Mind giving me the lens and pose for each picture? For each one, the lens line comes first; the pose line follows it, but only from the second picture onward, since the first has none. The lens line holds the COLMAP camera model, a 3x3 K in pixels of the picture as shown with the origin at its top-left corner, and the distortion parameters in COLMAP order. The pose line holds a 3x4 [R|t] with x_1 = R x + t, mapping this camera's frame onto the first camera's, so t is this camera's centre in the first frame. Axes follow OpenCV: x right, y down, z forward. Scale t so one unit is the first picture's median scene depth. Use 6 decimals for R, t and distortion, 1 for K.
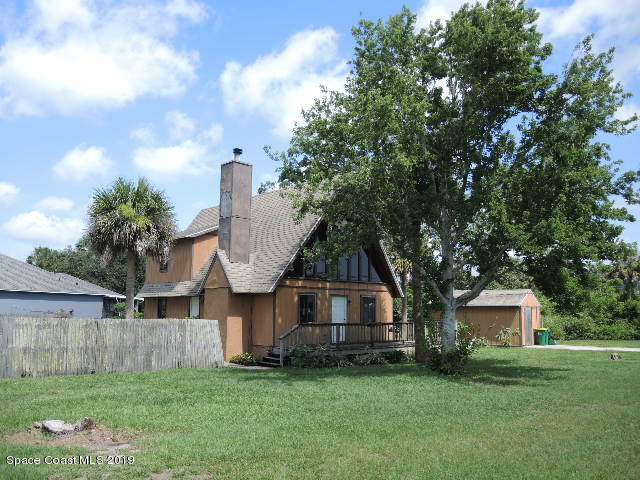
lens RADIAL K [[519.1, 0, 320.0], [0, 519.1, 240.0], [0, 0, 1]] dist [-0.003384, -0.168972]
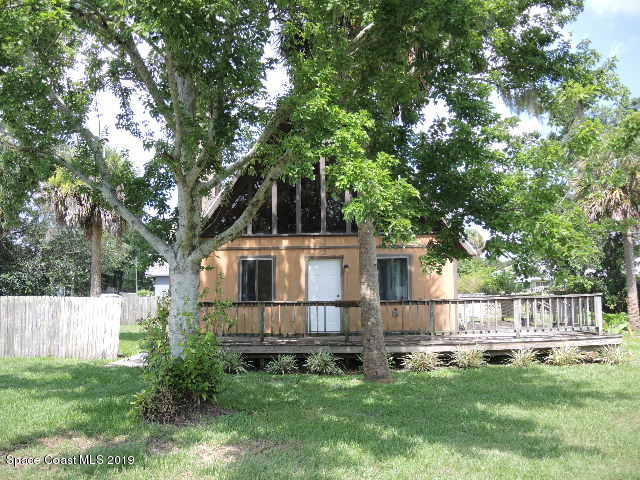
lens RADIAL K [[534.5, 0, 320.0], [0, 534.5, 240.0], [0, 0, 1]] dist [-0.040053, -0.057007]
pose [[0.704995, -0.083198, -0.704316, 0.374104], [0.114342, 0.993437, -0.002900, 0.066510], [0.699935, -0.078488, 0.709881, 0.413083]]
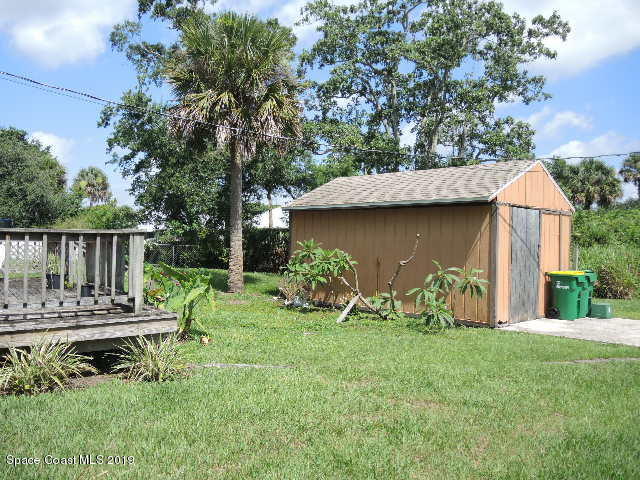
lens RADIAL K [[534.5, 0, 320.0], [0, 534.5, 240.0], [0, 0, 1]] dist [-0.040053, -0.057007]
pose [[0.990522, 0.009490, -0.137023, 0.328839], [0.006965, 0.992856, 0.119119, 0.112628], [0.137175, -0.118944, 0.983380, 0.661037]]
